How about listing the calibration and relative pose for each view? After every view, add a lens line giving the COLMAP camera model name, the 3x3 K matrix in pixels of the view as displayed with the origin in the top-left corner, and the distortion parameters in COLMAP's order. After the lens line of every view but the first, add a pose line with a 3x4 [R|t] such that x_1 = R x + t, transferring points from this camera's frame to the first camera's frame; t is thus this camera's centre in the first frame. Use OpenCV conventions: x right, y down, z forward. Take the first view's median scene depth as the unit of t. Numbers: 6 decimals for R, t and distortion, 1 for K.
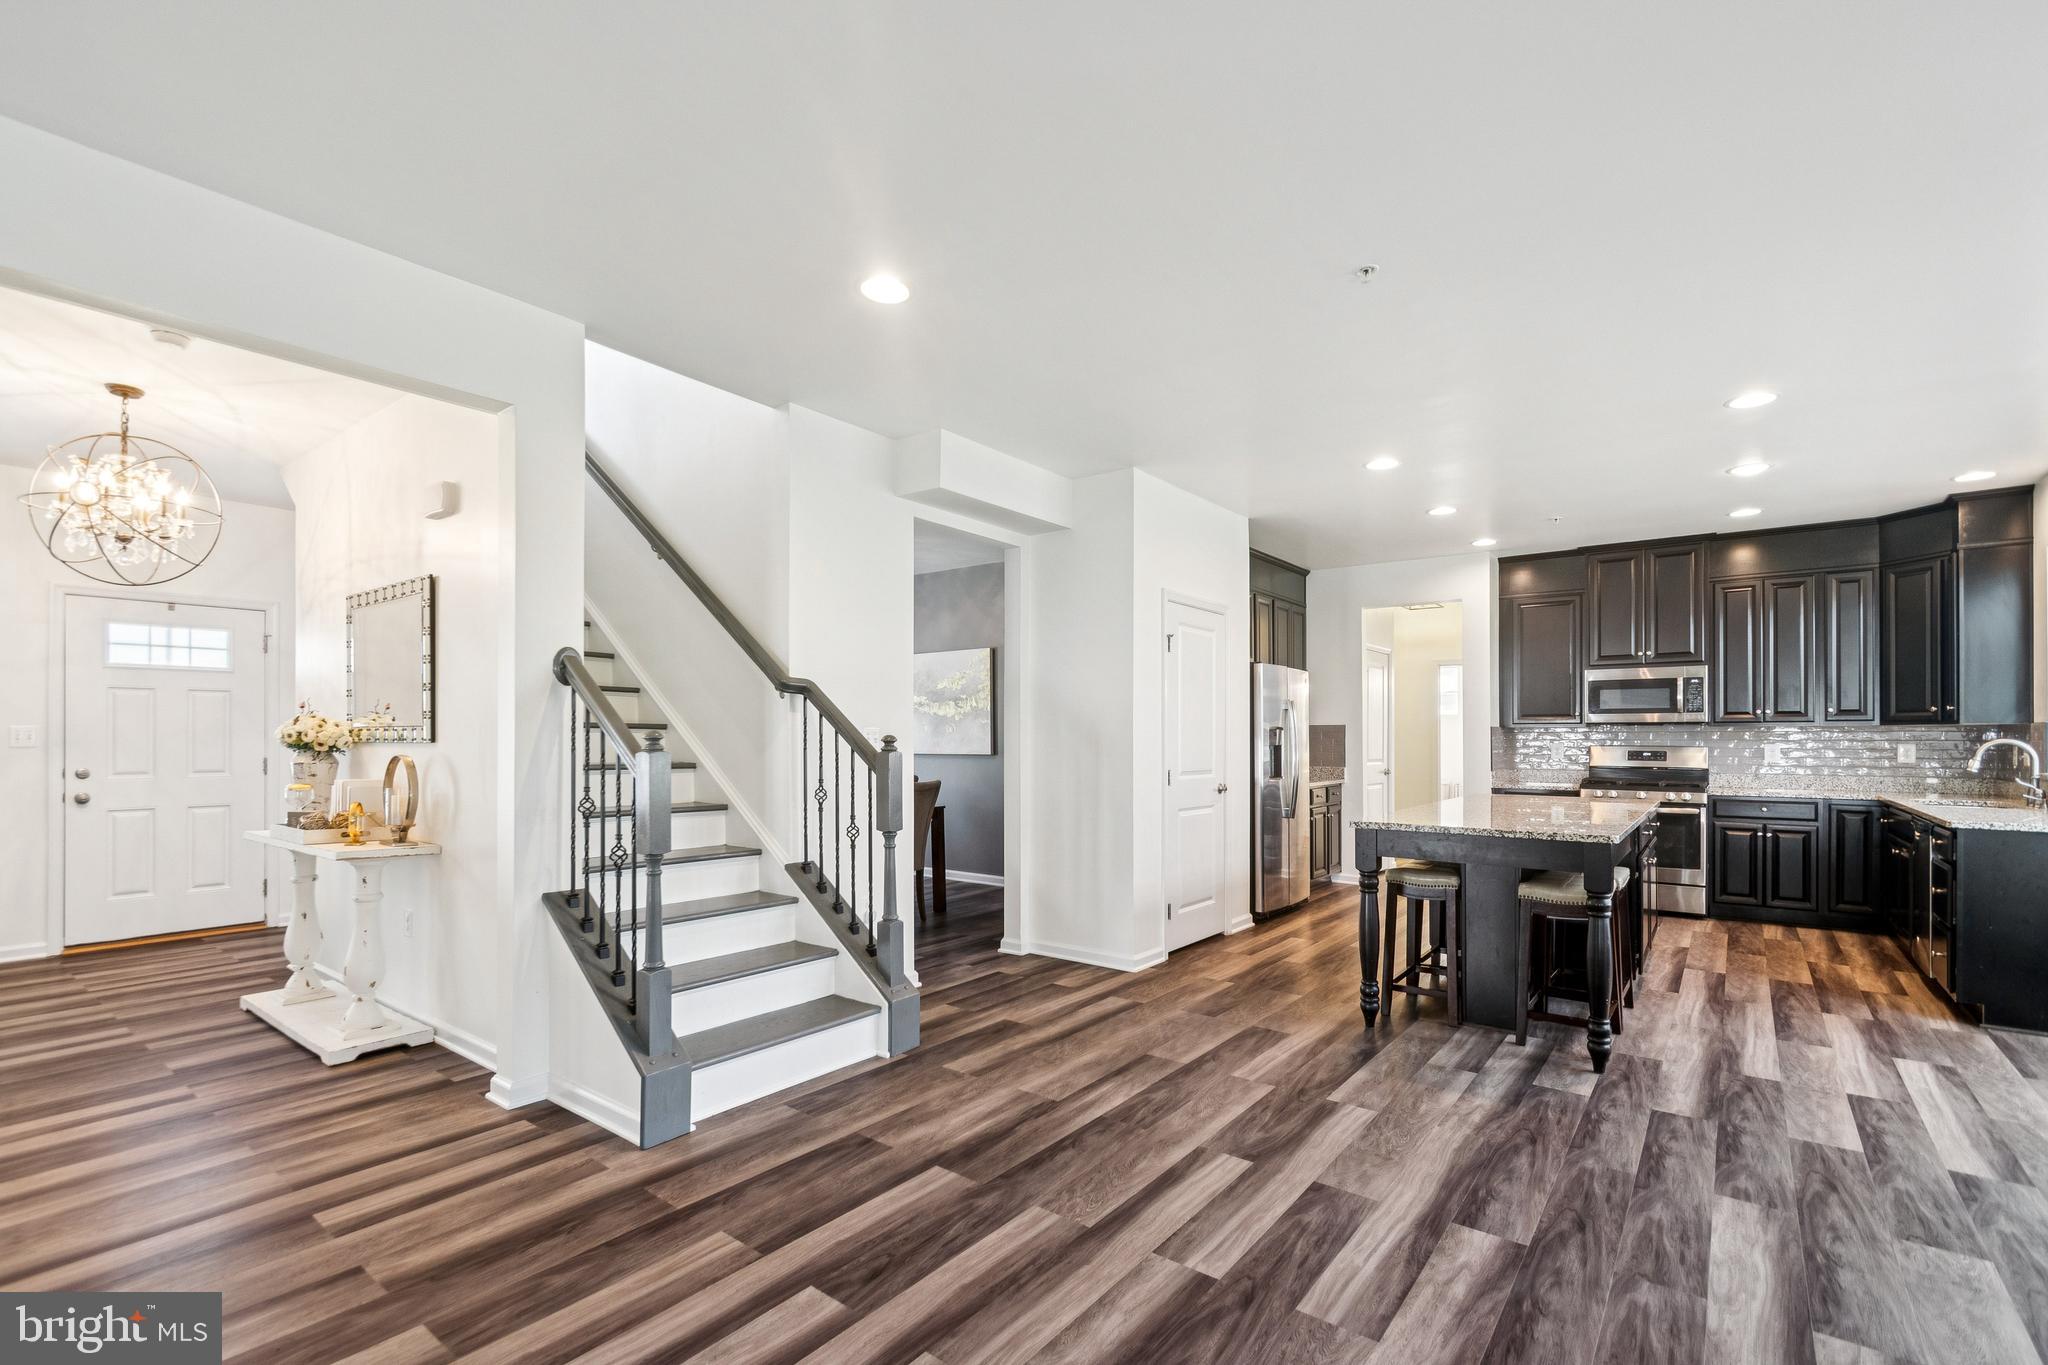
lens RADIAL K [[902.6, 0, 1032.2], [0, 902.6, 730.3], [0, 0, 1]] dist [0.008940, -0.005592]
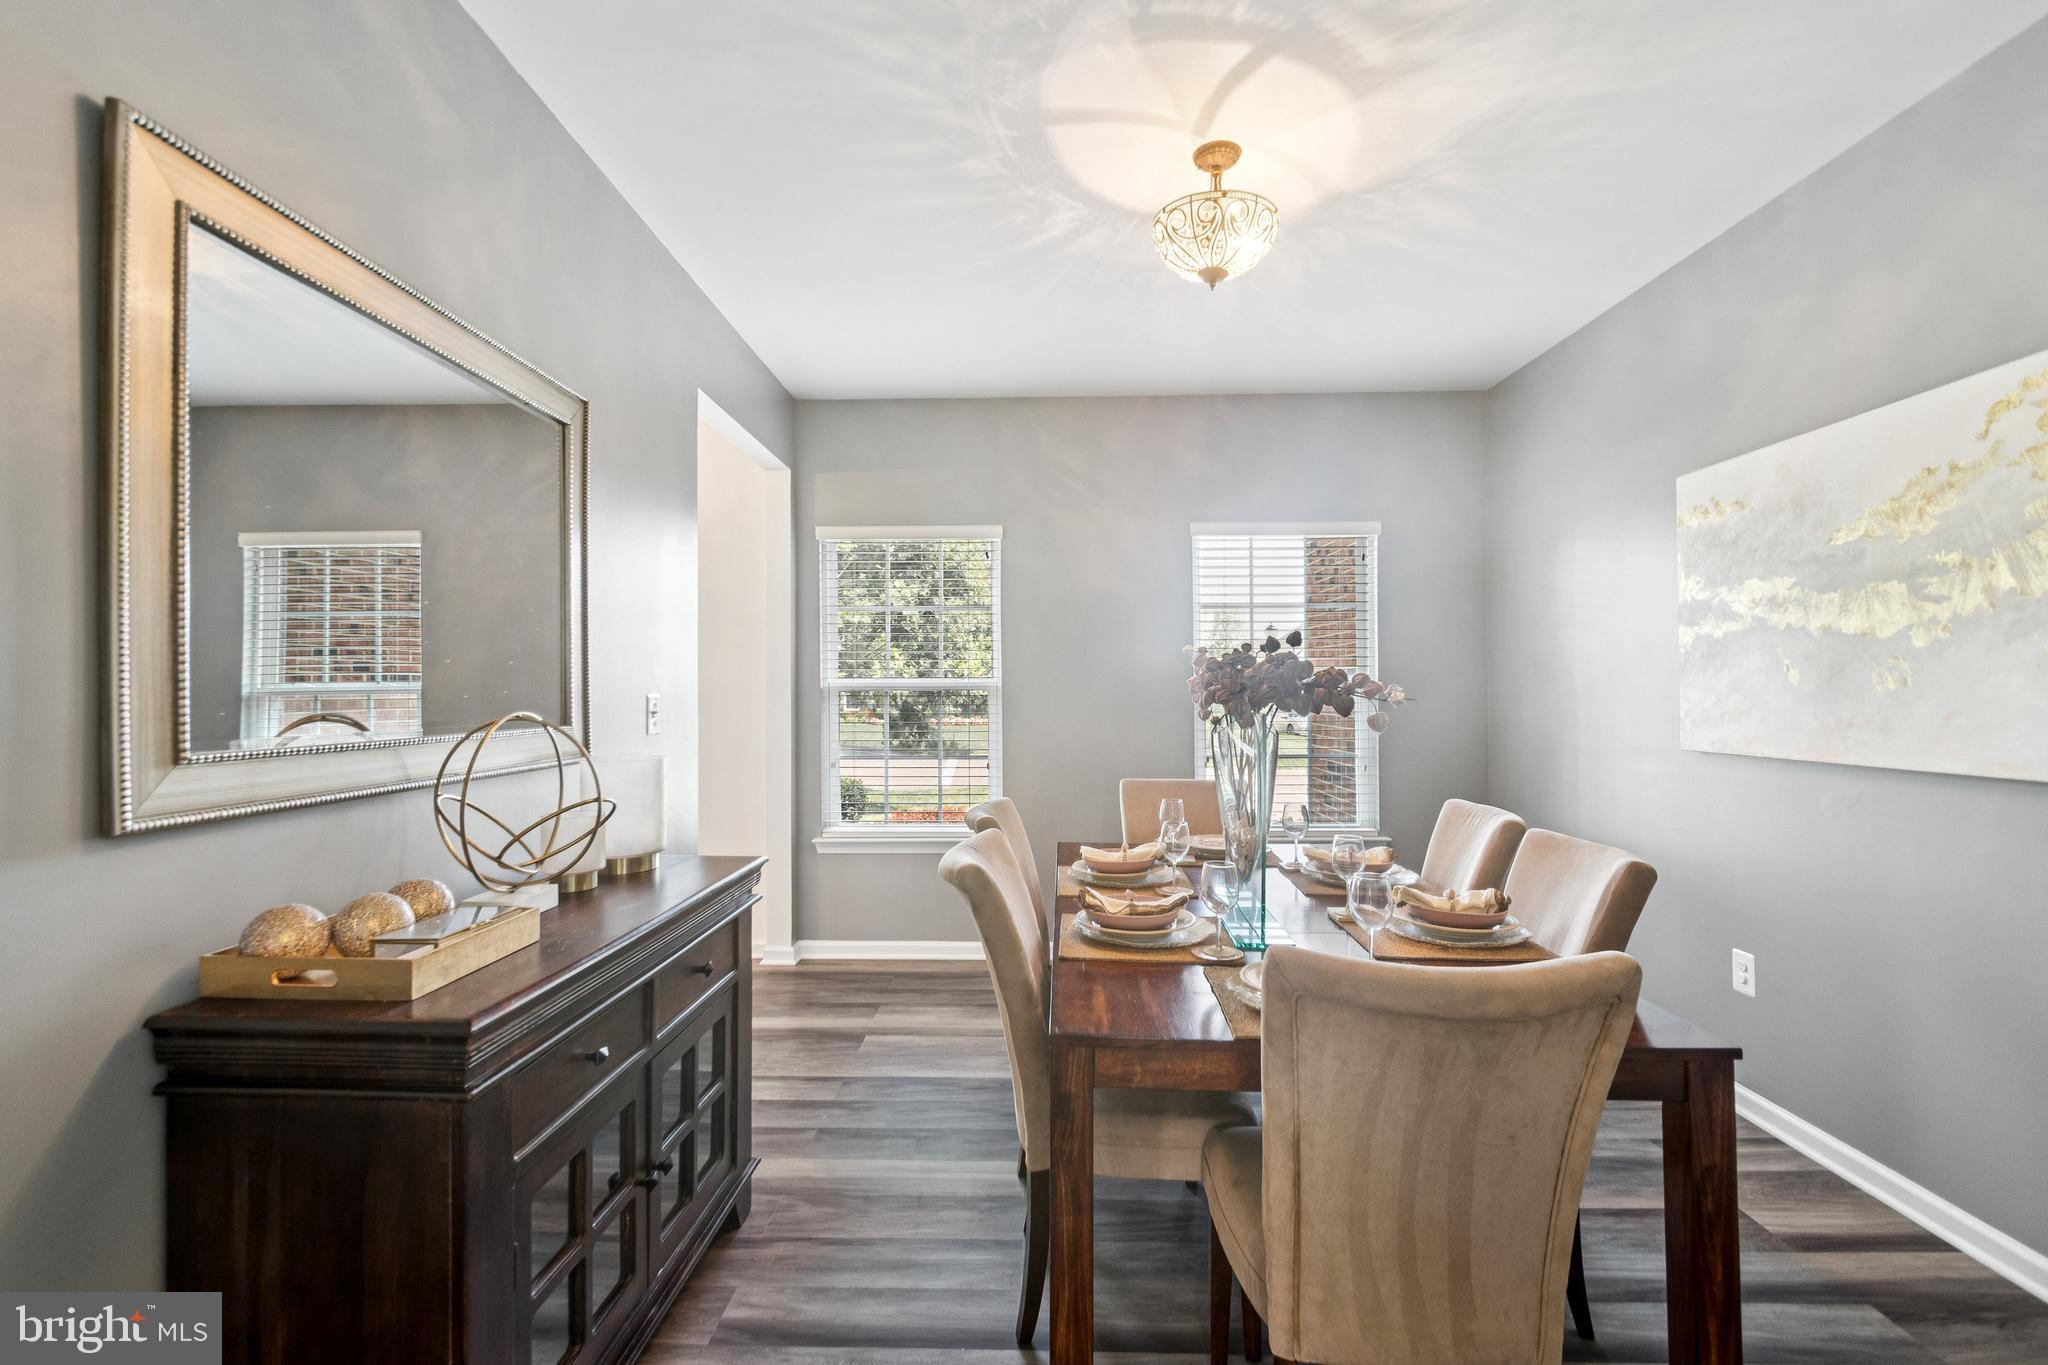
lens RADIAL K [[902.6, 0, 1014.1], [0, 902.6, 677.3], [0, 0, 1]] dist [0.008940, -0.005592]
pose [[0.580715, -0.014151, -0.813984, -0.030472], [0.011430, 0.999892, -0.009228, -0.004449], [0.814027, -0.003945, 0.580814, 0.974546]]
